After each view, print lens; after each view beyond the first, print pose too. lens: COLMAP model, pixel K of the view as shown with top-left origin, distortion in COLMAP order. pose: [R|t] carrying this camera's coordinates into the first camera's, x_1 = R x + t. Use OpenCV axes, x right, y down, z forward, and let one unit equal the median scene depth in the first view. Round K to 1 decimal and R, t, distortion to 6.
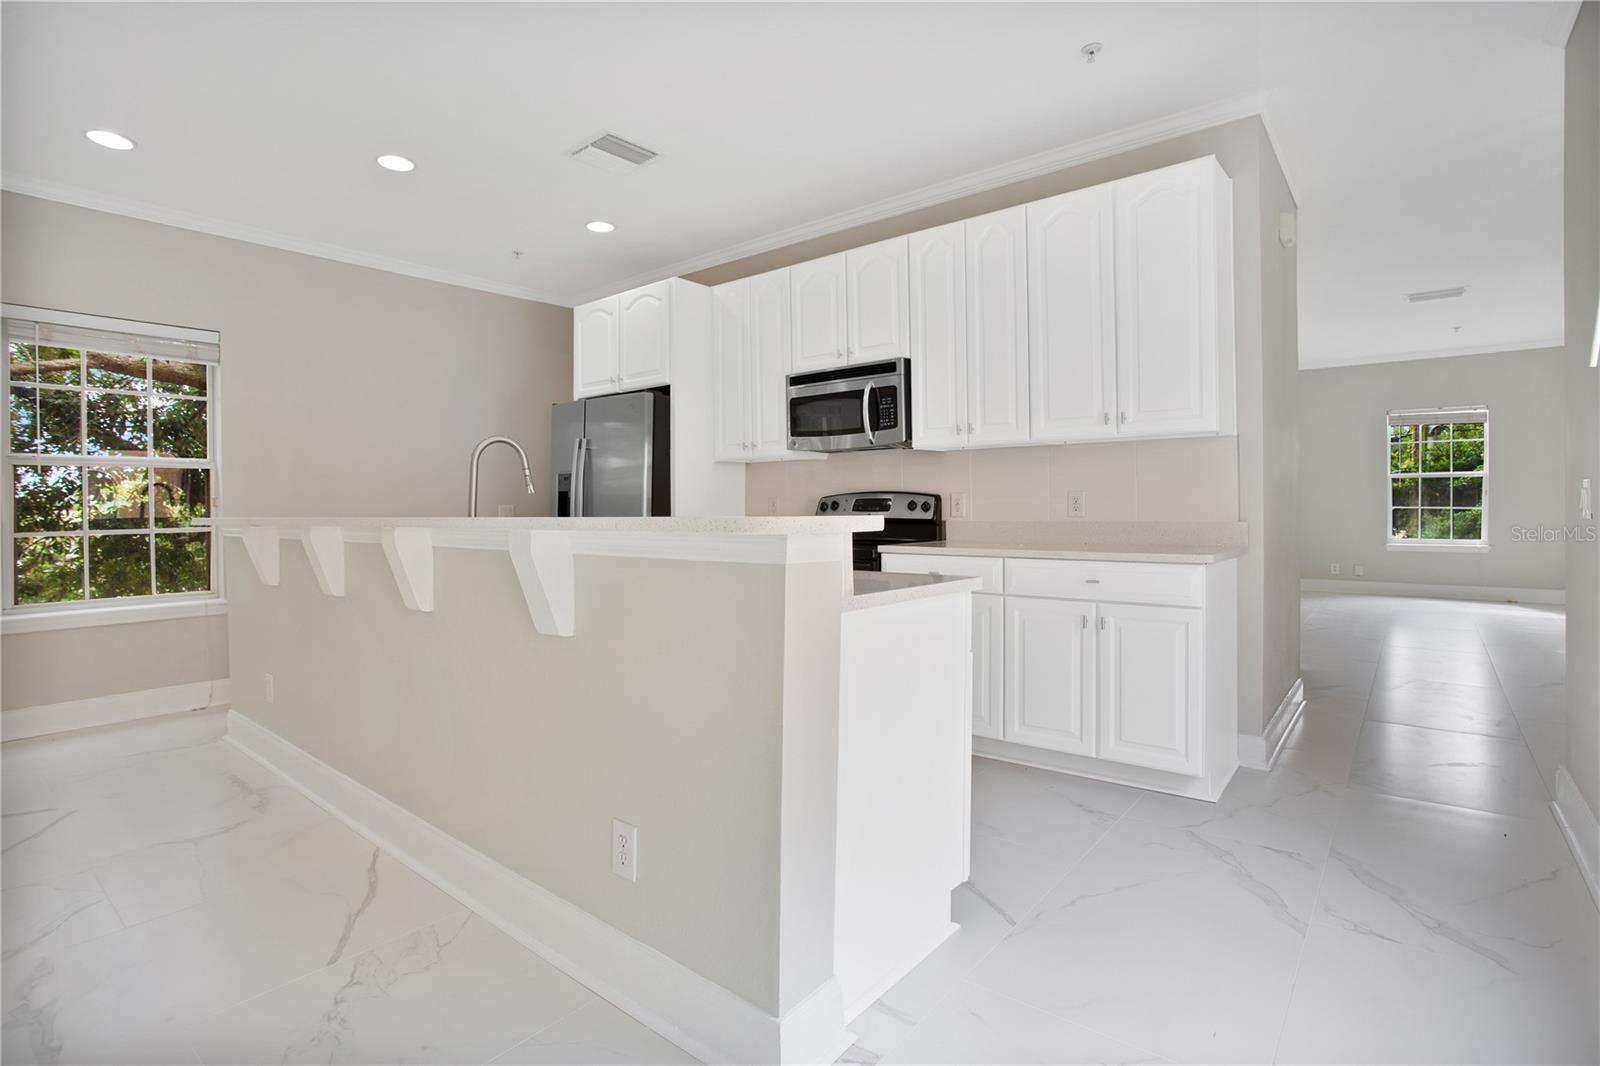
lens RADIAL K [[775.3, 0, 798.3], [0, 775.3, 507.6], [0, 0, 1]] dist [-0.043660, 0.000649]
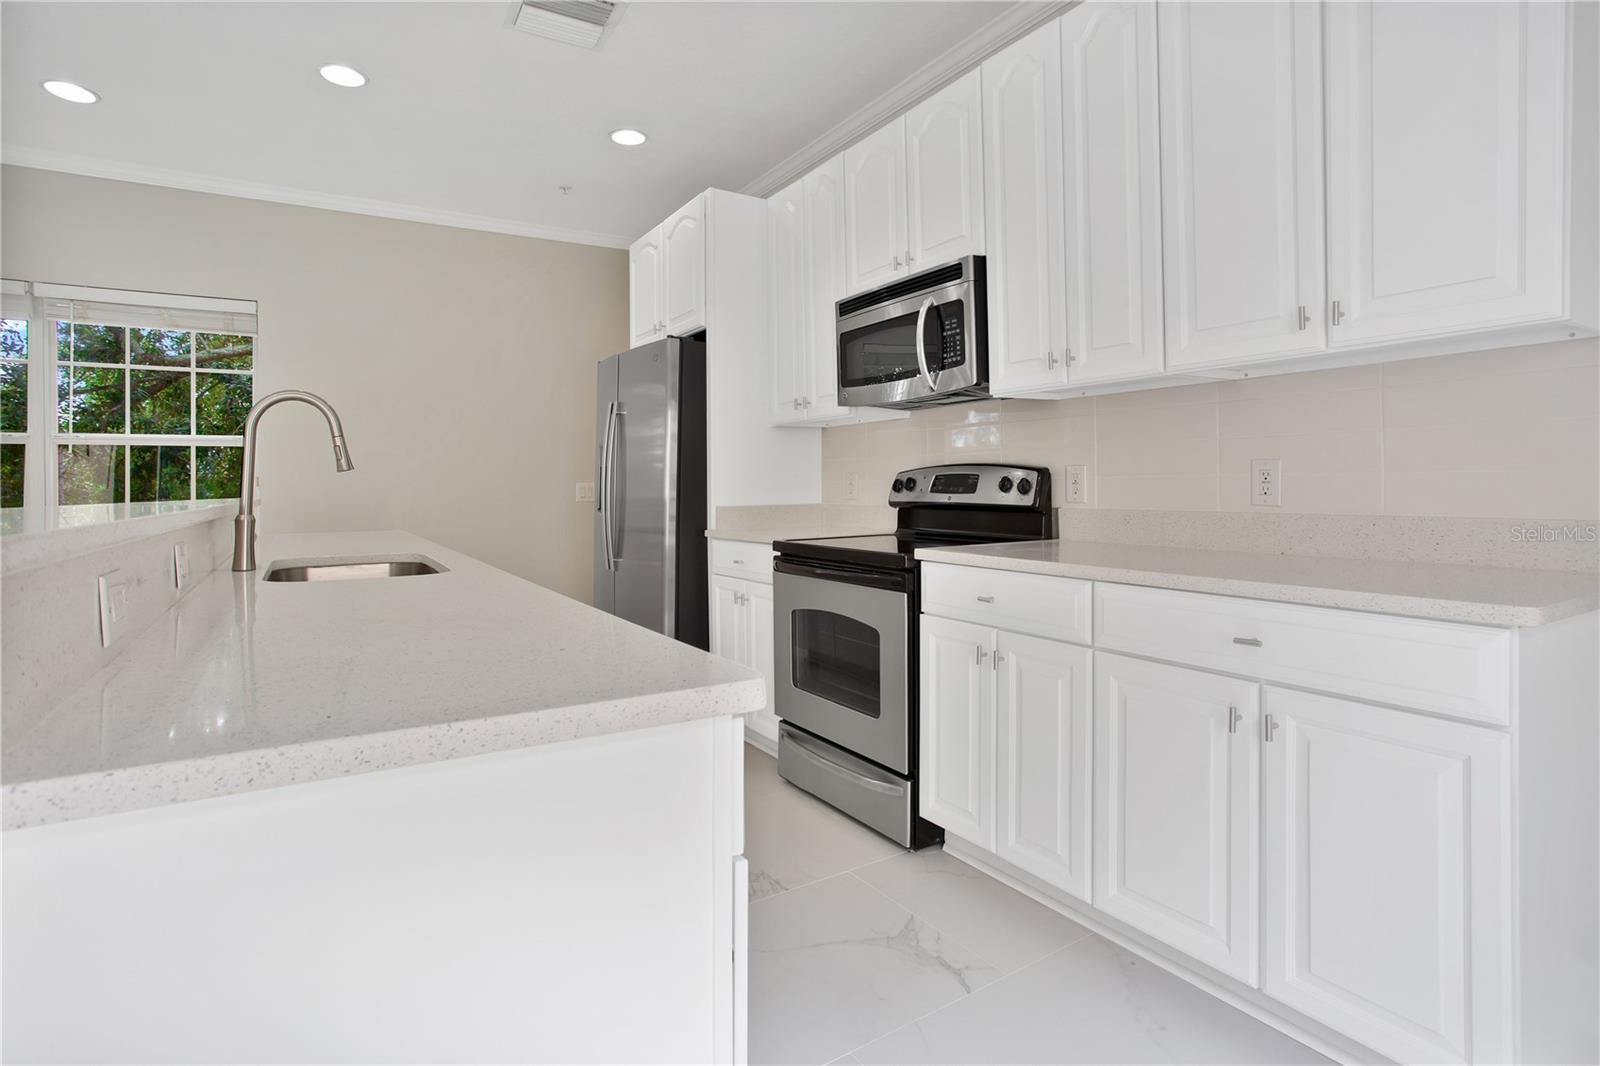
lens RADIAL K [[791.0, 0, 795.0], [0, 791.0, 486.4], [0, 0, 1]] dist [-0.052151, 0.021390]
pose [[0.945012, -0.000302, -0.327035, 0.205791], [0.002498, 0.999977, 0.006295, -0.005943], [0.327026, -0.006765, 0.944991, 0.329469]]
